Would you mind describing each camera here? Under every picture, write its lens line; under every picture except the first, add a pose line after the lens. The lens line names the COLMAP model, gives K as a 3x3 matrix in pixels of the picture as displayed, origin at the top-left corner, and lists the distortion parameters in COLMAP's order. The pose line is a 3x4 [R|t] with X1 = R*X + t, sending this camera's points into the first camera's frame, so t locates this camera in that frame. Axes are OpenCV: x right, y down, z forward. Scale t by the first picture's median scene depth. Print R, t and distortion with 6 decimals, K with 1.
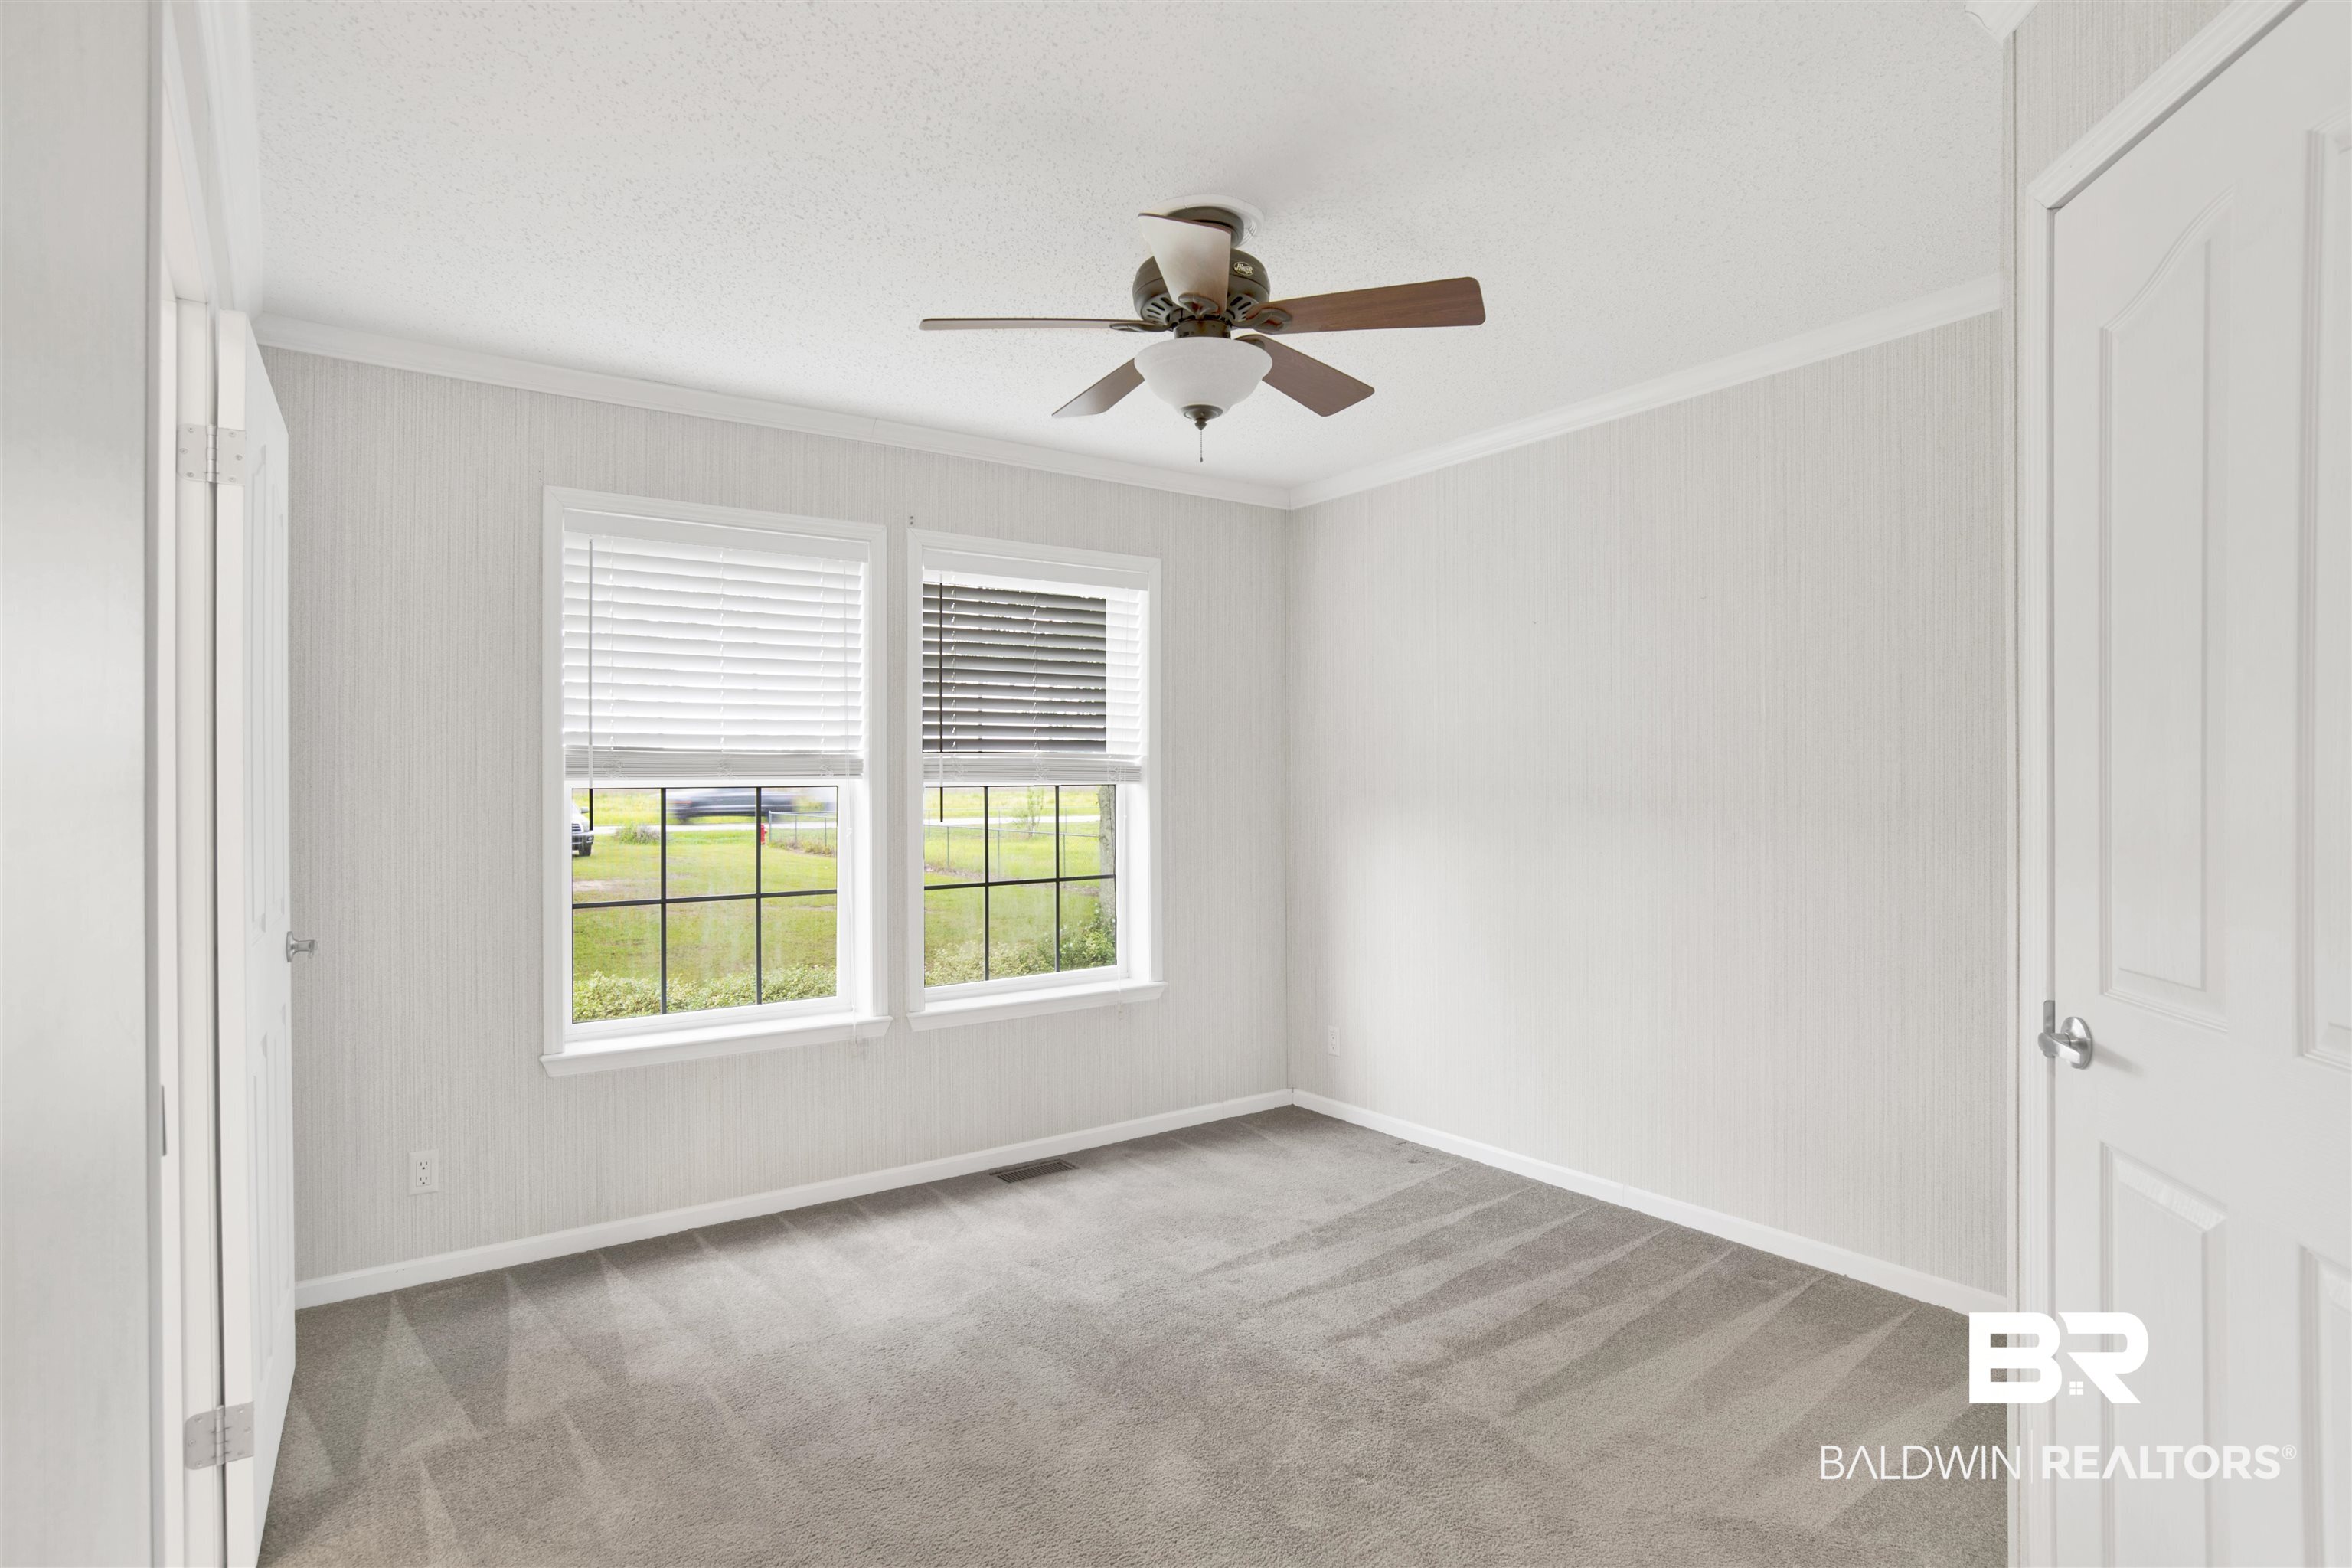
lens RADIAL K [[1190.7, 0, 1174.7], [0, 1190.7, 793.0], [0, 0, 1]] dist [-0.000032, 0.000138]
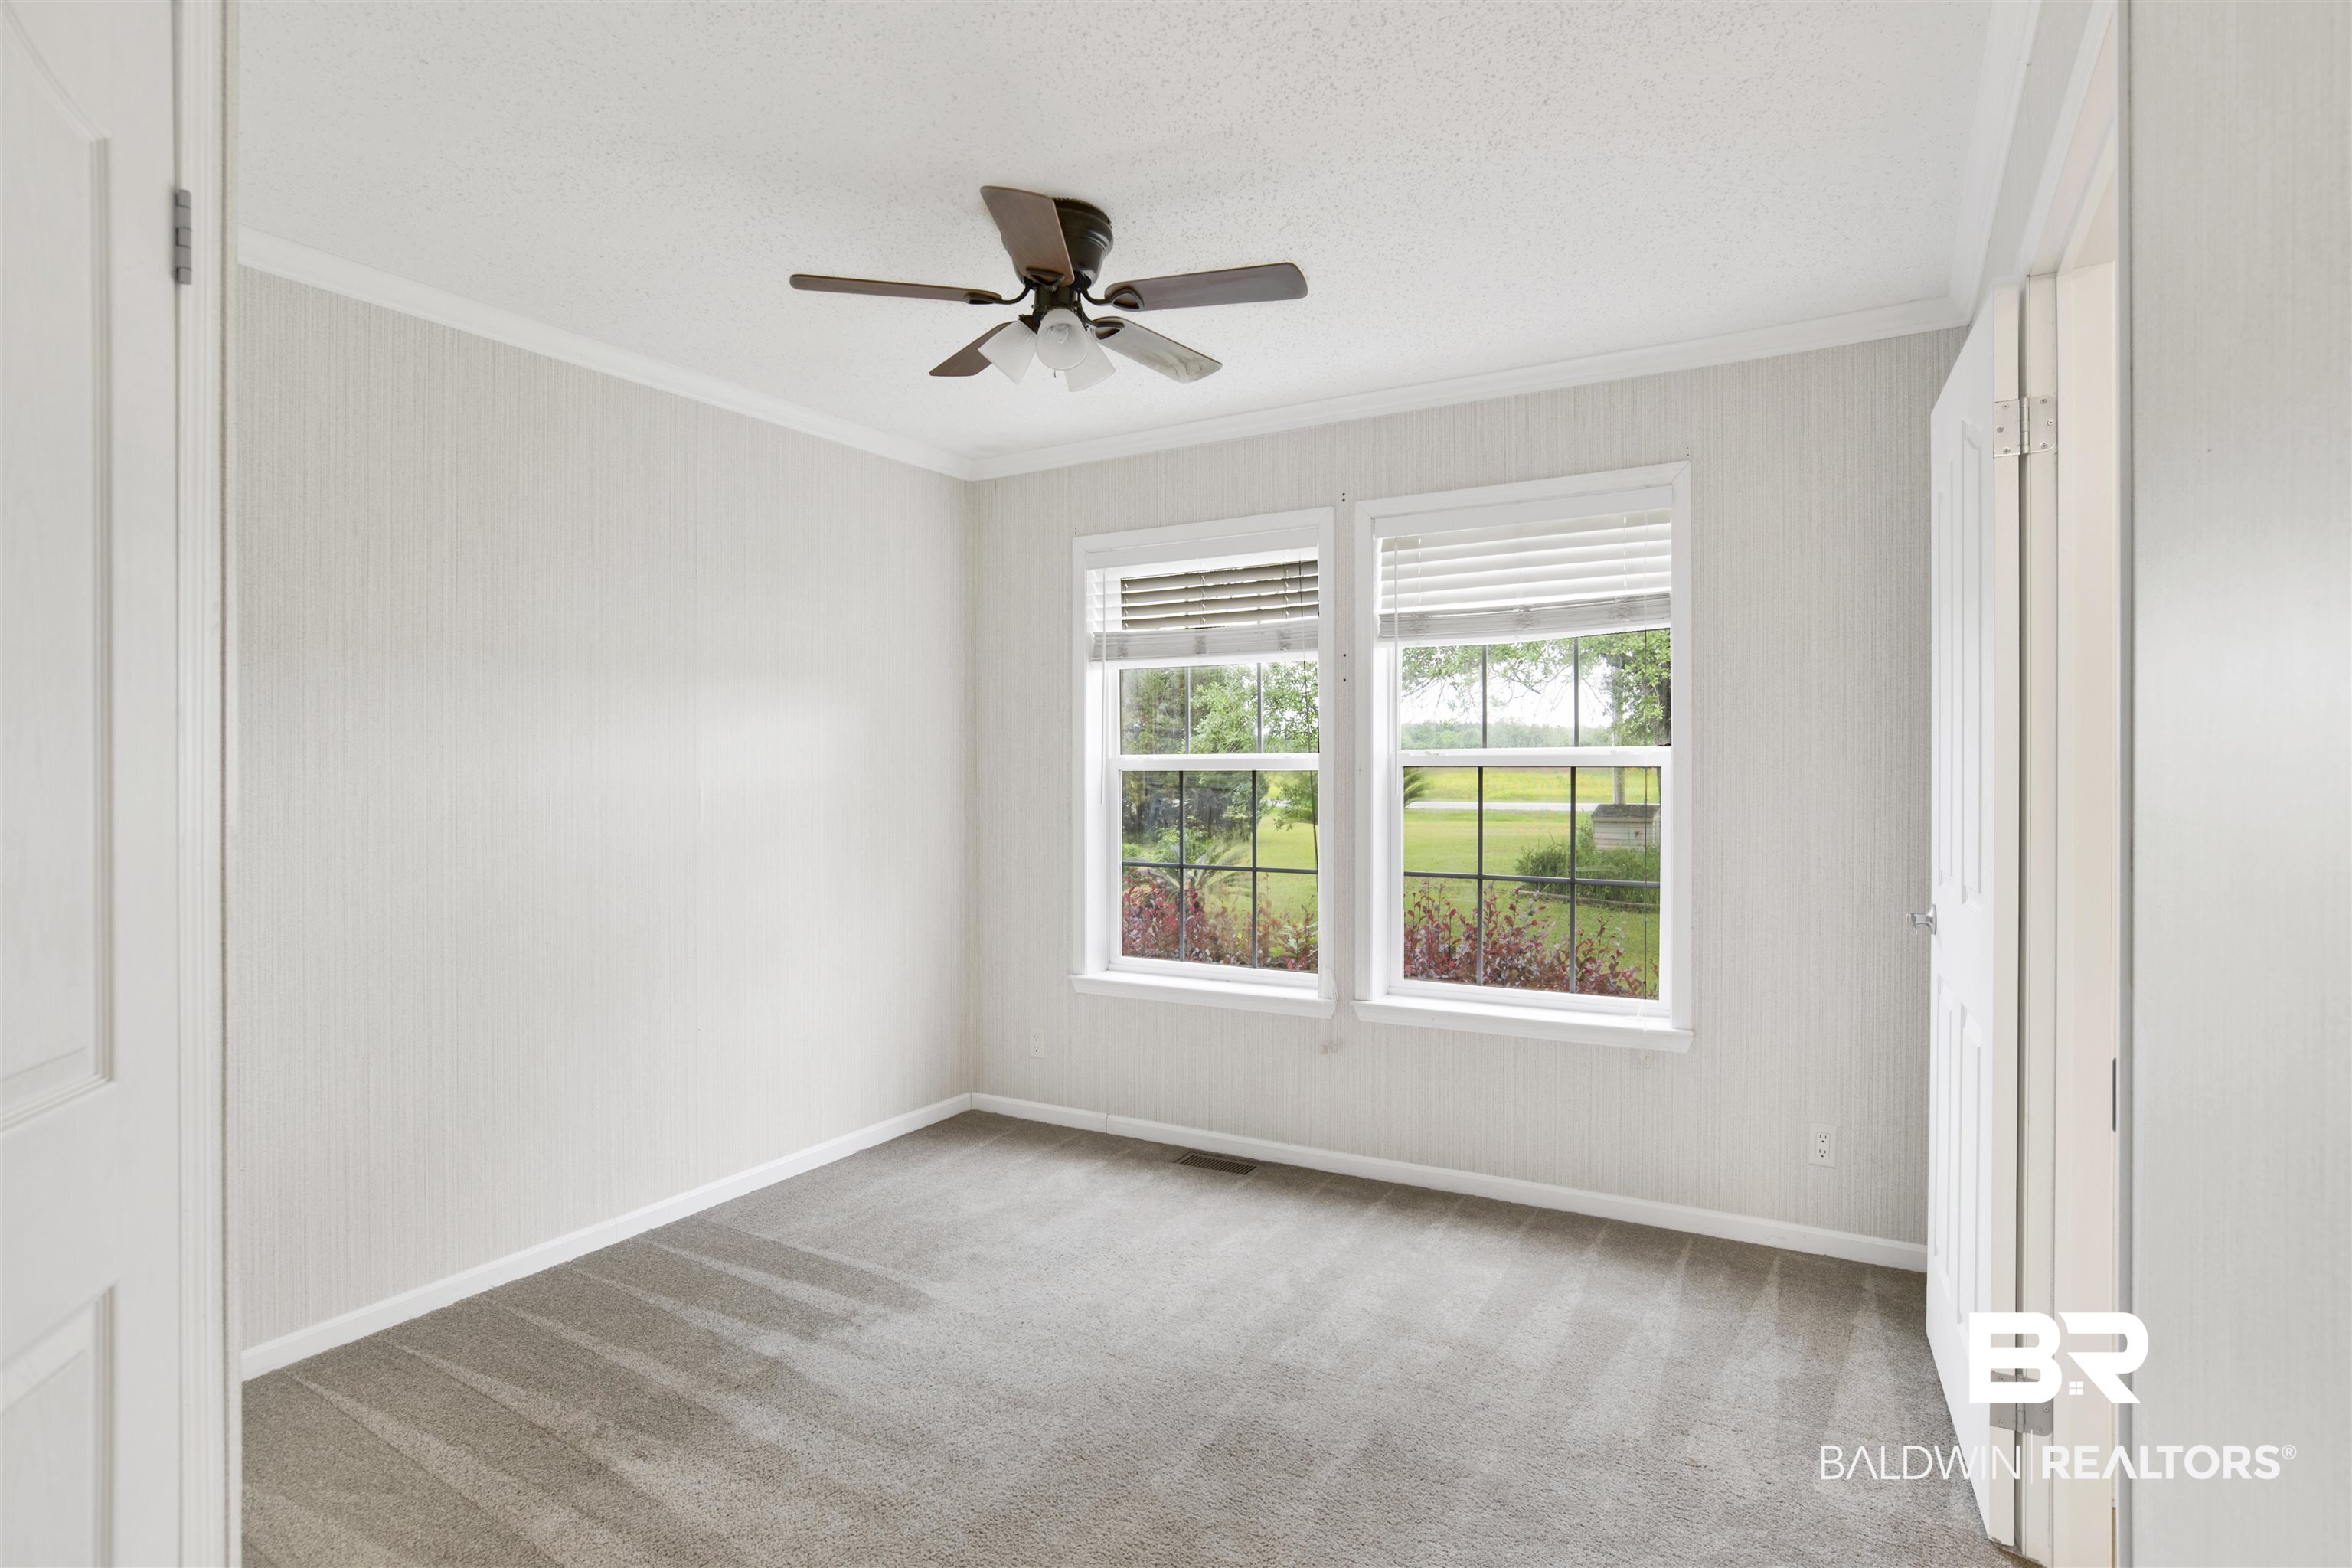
lens RADIAL K [[1257.0, 0, 1175.4], [0, 1257.0, 765.7], [0, 0, 1]] dist [-0.017644, 0.000493]
pose [[0.432290, -0.001960, -0.901733, 0.620235], [0.002392, 0.999997, -0.001026, -0.006241], [0.901732, -0.001713, 0.432293, 0.410650]]
